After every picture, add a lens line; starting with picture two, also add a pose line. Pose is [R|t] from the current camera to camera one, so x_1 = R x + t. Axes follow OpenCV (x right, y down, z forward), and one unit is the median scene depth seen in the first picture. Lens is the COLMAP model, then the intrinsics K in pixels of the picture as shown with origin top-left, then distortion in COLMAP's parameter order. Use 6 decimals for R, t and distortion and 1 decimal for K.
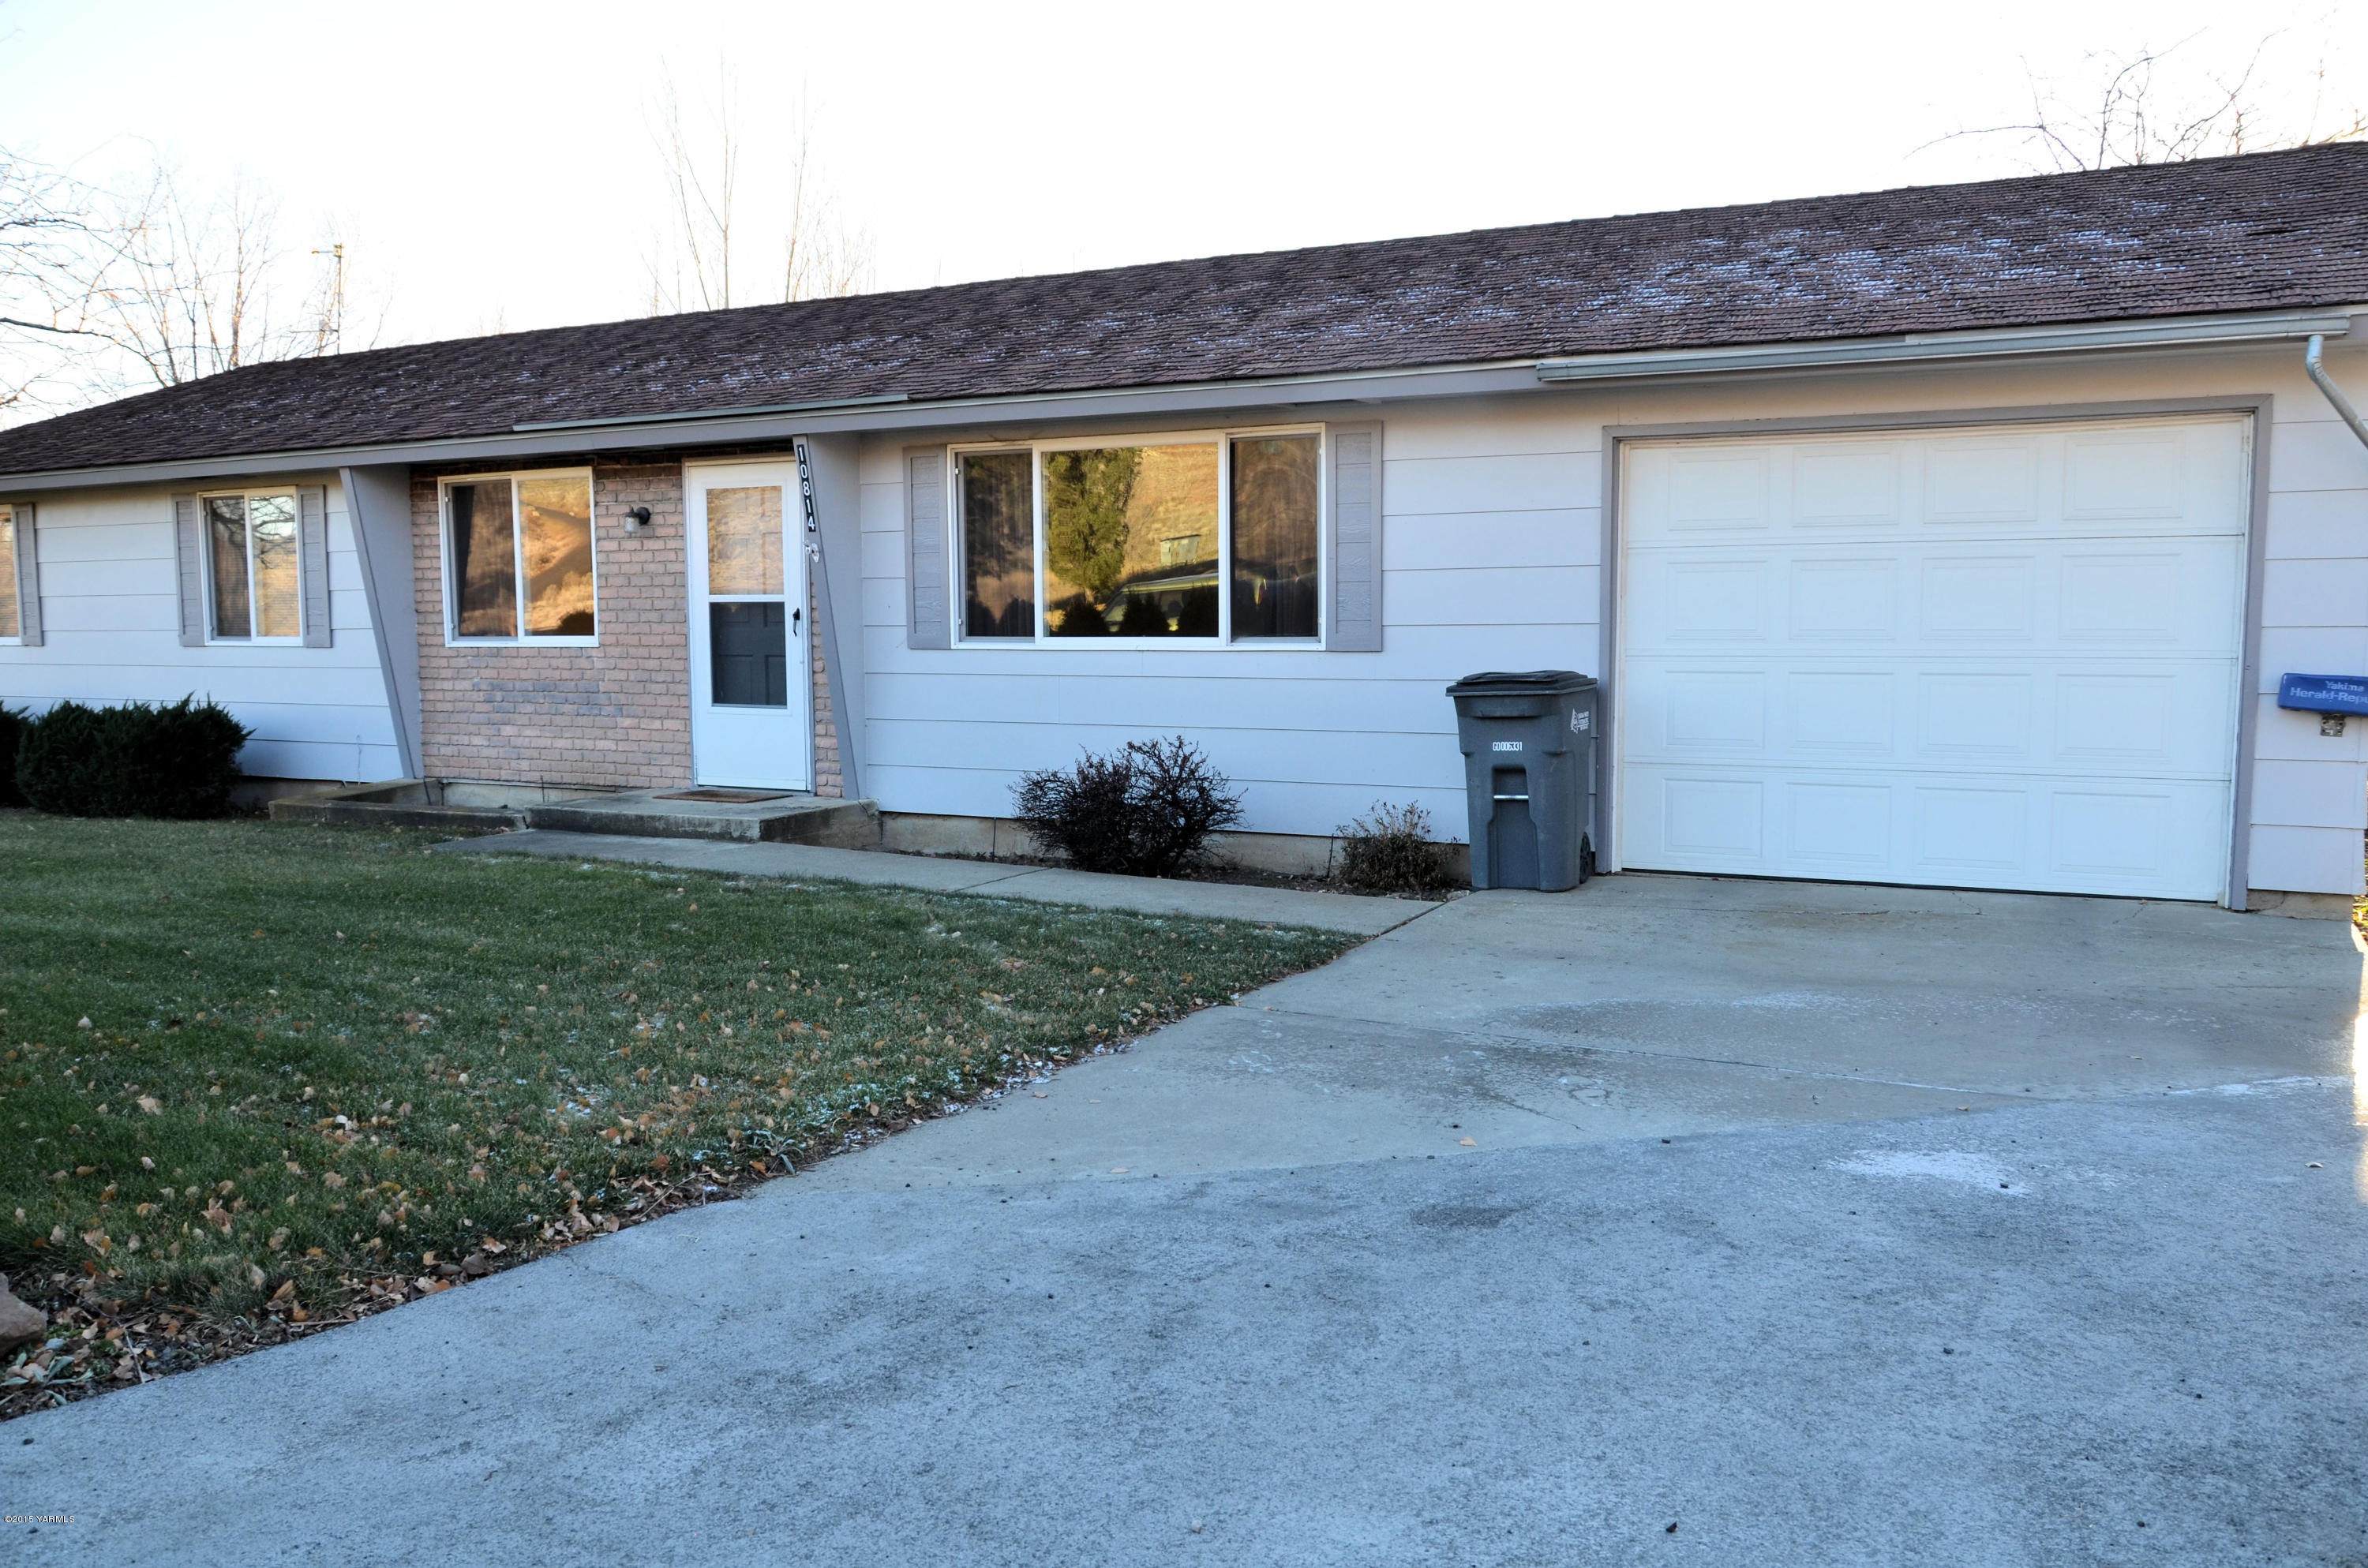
lens RADIAL K [[1842.4, 0, 1184.0], [0, 1842.4, 784.0], [0, 0, 1]] dist [-0.007239, -0.000366]
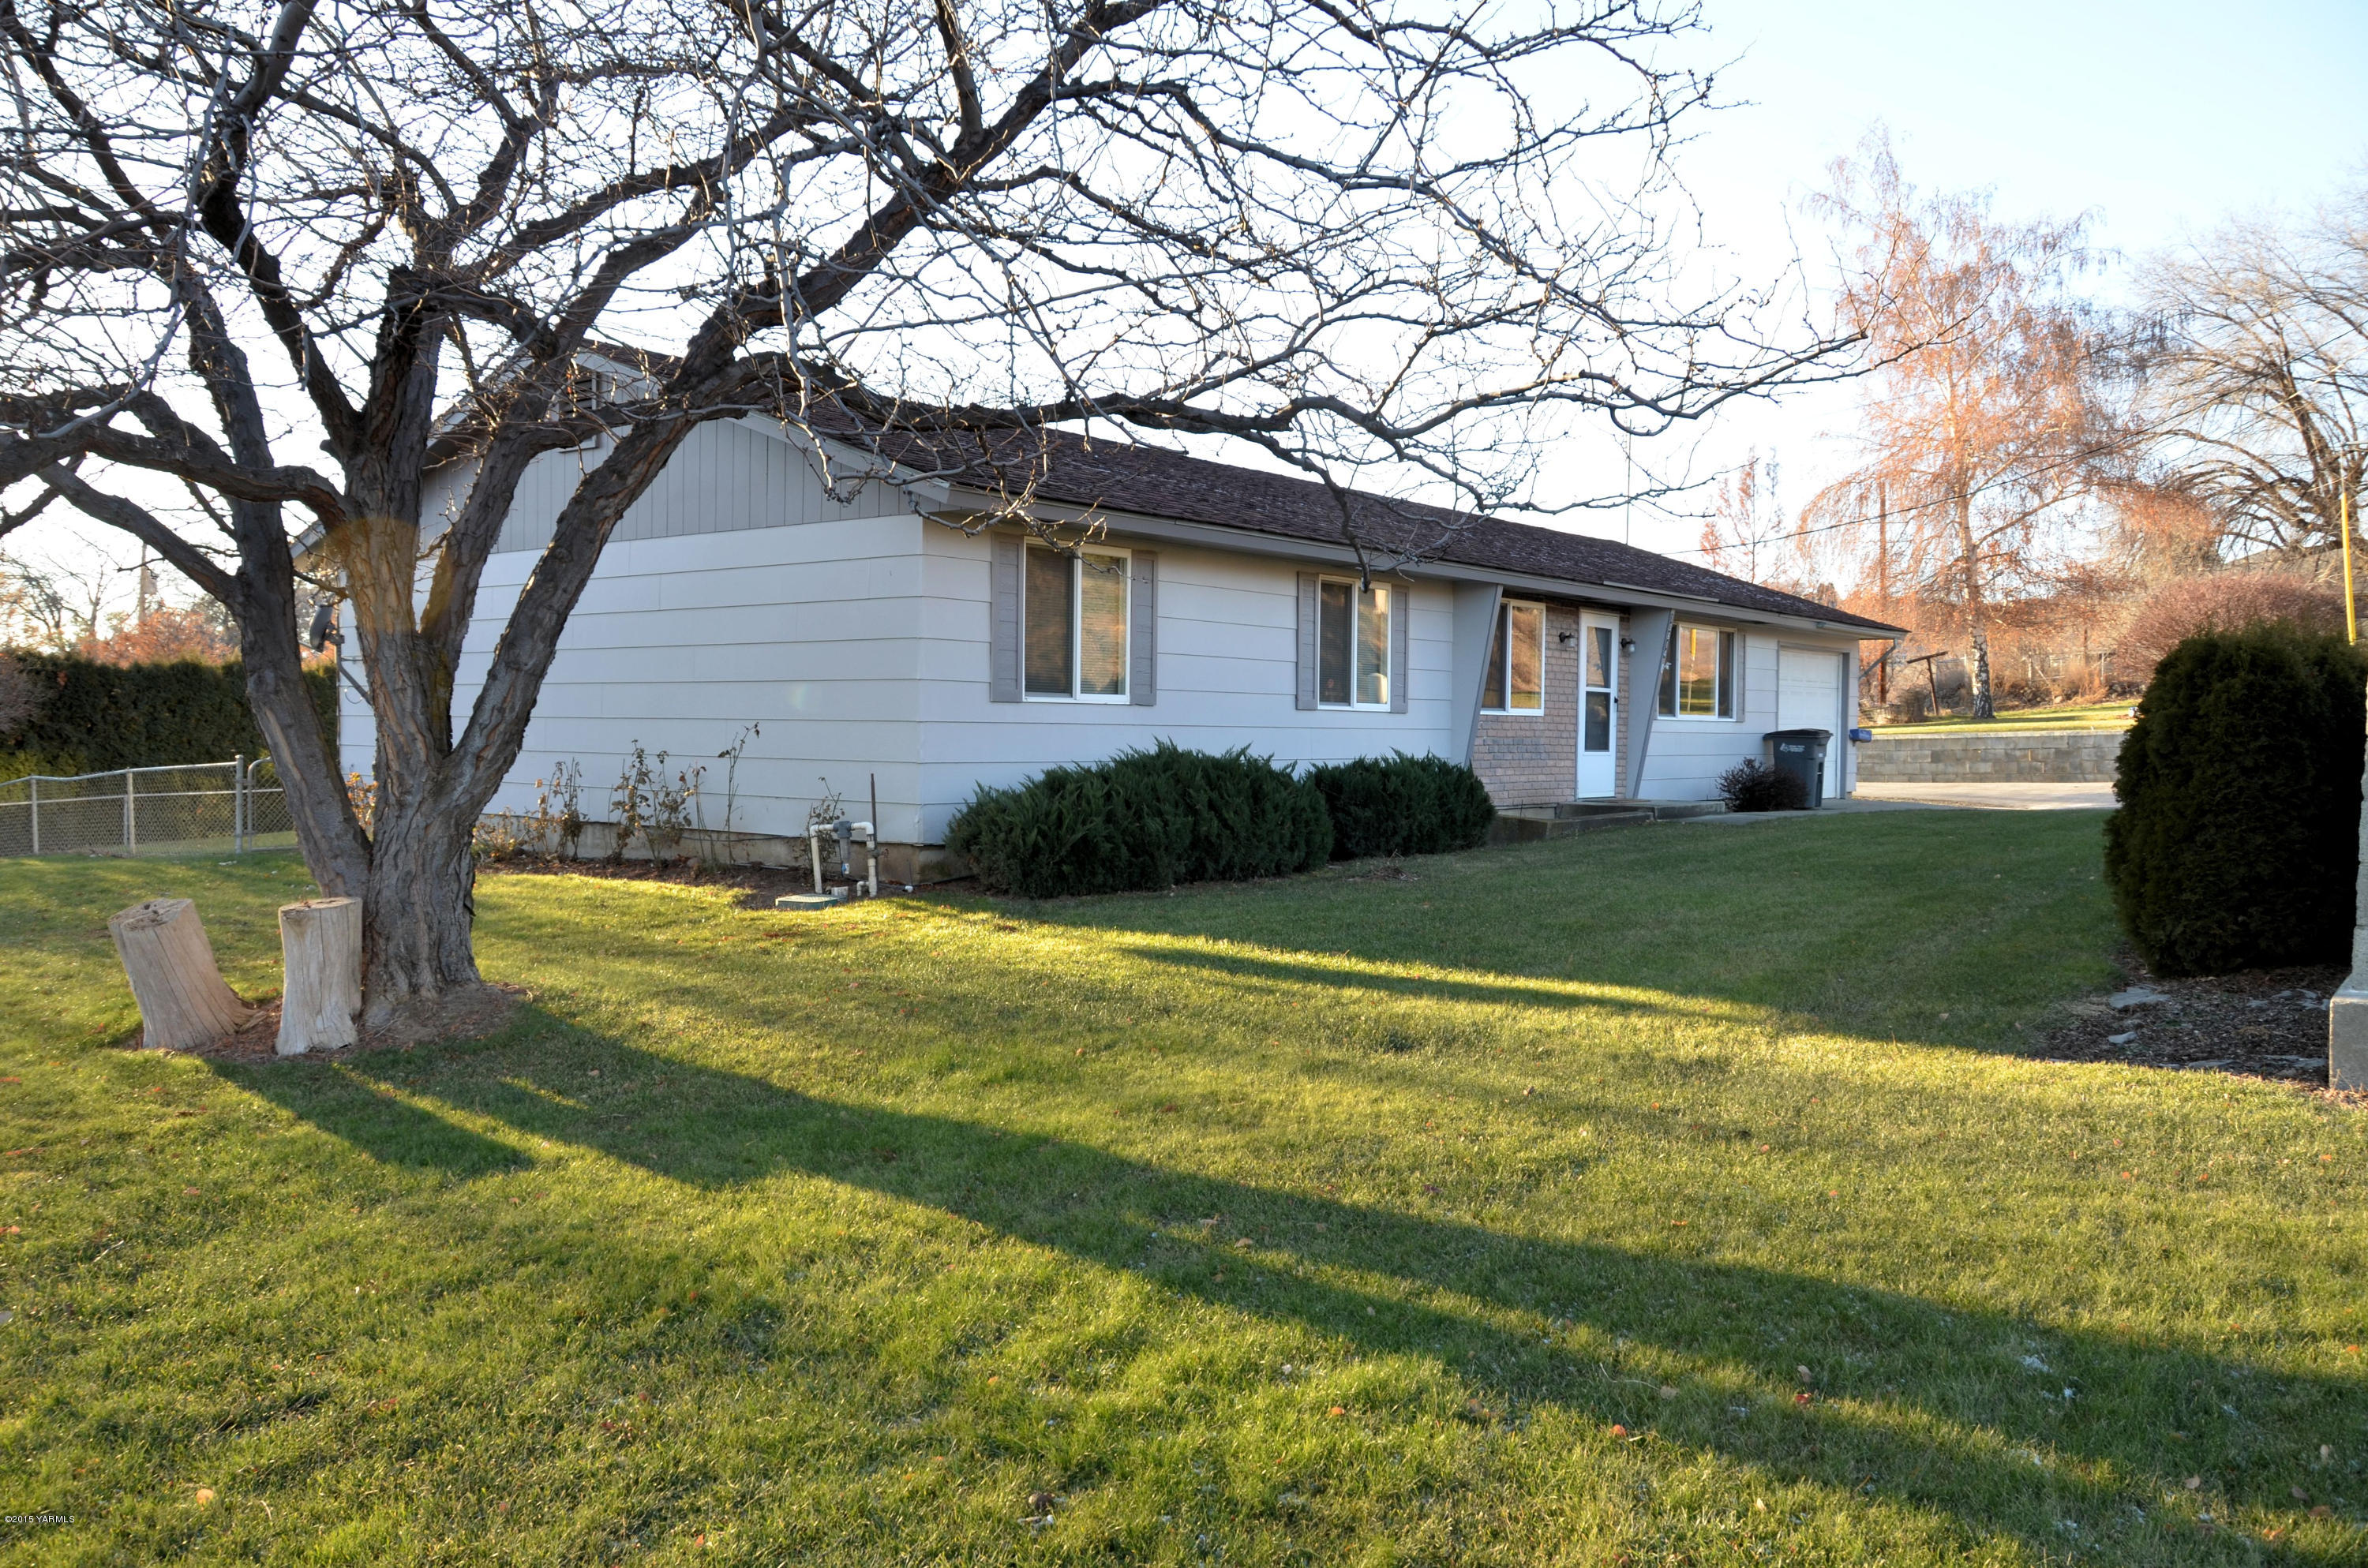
lens RADIAL K [[1842.4, 0, 1184.0], [0, 1842.4, 784.0], [0, 0, 1]] dist [-0.007239, -0.000366]
pose [[0.287160, 0.011000, 0.957820, -1.982655], [0.083627, 0.995828, -0.036508, 0.018397], [-0.954225, 0.090583, 0.285042, 0.860738]]
